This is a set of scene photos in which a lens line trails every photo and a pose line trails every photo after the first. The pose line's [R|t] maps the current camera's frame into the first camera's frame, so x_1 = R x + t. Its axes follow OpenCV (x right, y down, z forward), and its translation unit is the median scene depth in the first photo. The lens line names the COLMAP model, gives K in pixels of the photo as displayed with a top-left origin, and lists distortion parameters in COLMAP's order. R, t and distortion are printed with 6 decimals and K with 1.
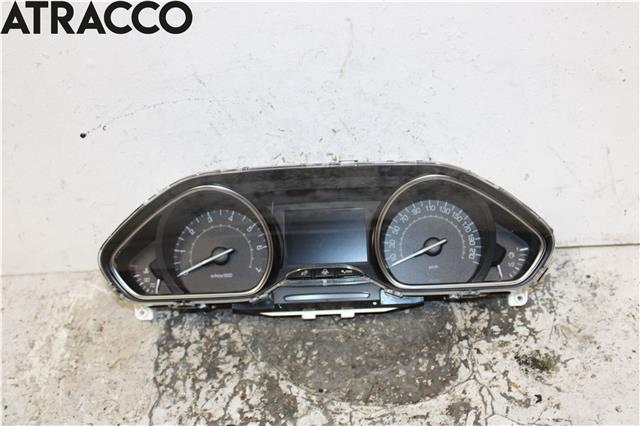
lens RADIAL K [[826.9, 0, 313.6], [0, 826.9, 232.6], [0, 0, 1]] dist [-0.042624, 0.000000]
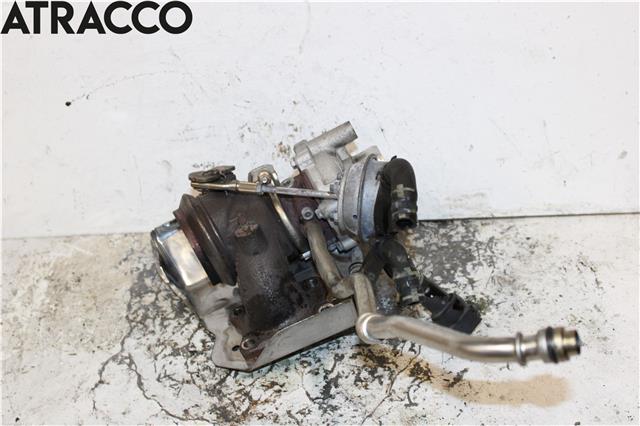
lens RADIAL K [[1014.1, 0, 307.0], [0, 1014.1, 217.7], [0, 0, 1]] dist [0.031752, 0.000000]
pose [[0.999806, 0.011458, -0.016011, 0.068535], [-0.012919, 0.995457, -0.094332, 0.168792], [0.014857, 0.094521, 0.995412, -0.363497]]
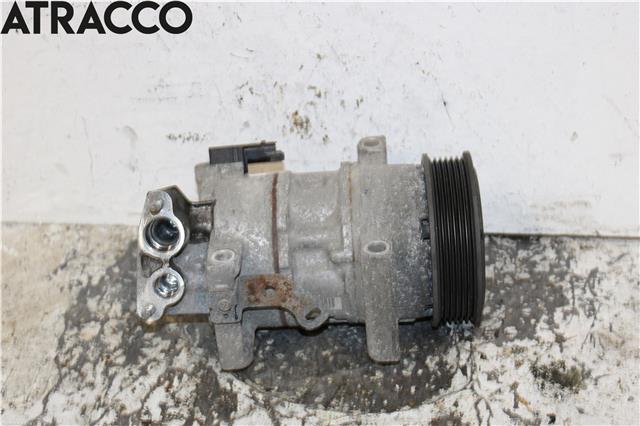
lens RADIAL K [[1287.5, 0, 302.7], [0, 1287.5, 220.1], [0, 0, 1]] dist [0.090882, 0.000000]
pose [[0.996132, 0.075663, -0.044684, 0.078019], [-0.076763, 0.996774, -0.023423, 0.059448], [0.042768, 0.026762, 0.998727, -0.191042]]
